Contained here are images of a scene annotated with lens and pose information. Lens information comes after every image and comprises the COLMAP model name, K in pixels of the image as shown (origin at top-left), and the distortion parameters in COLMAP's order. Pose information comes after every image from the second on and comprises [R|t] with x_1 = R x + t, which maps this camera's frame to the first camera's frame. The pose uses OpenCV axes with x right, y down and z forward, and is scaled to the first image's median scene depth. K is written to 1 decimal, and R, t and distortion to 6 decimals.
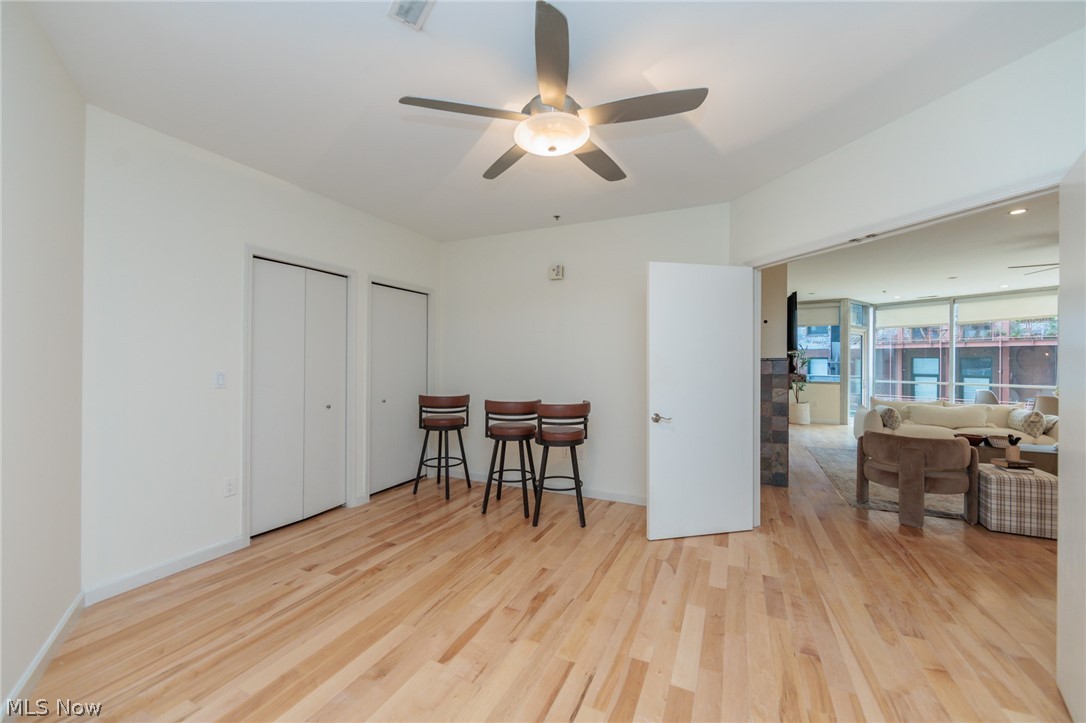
lens RADIAL K [[423.9, 0, 544.8], [0, 423.9, 360.7], [0, 0, 1]] dist [-0.001961, -0.000583]
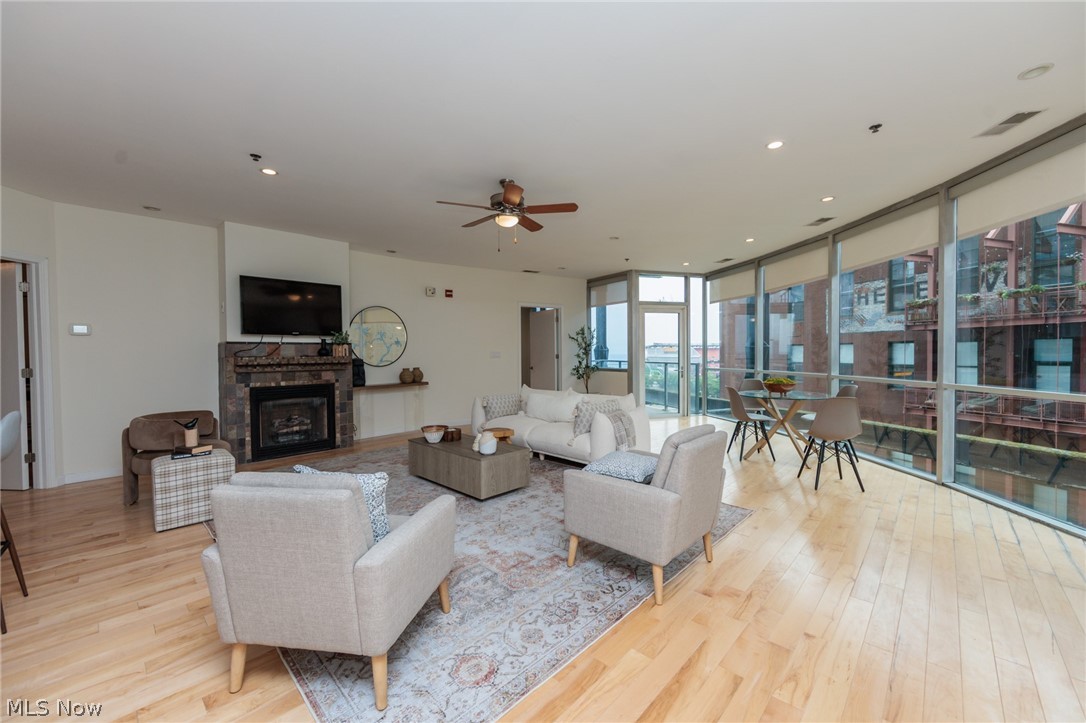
lens RADIAL K [[423.9, 0, 544.8], [0, 423.9, 360.7], [0, 0, 1]] dist [-0.001961, -0.000583]
pose [[0.944596, -0.005653, -0.328185, 2.223710], [0.012620, 0.999738, 0.019103, 0.040411], [0.327991, -0.022187, 0.944420, 0.383358]]
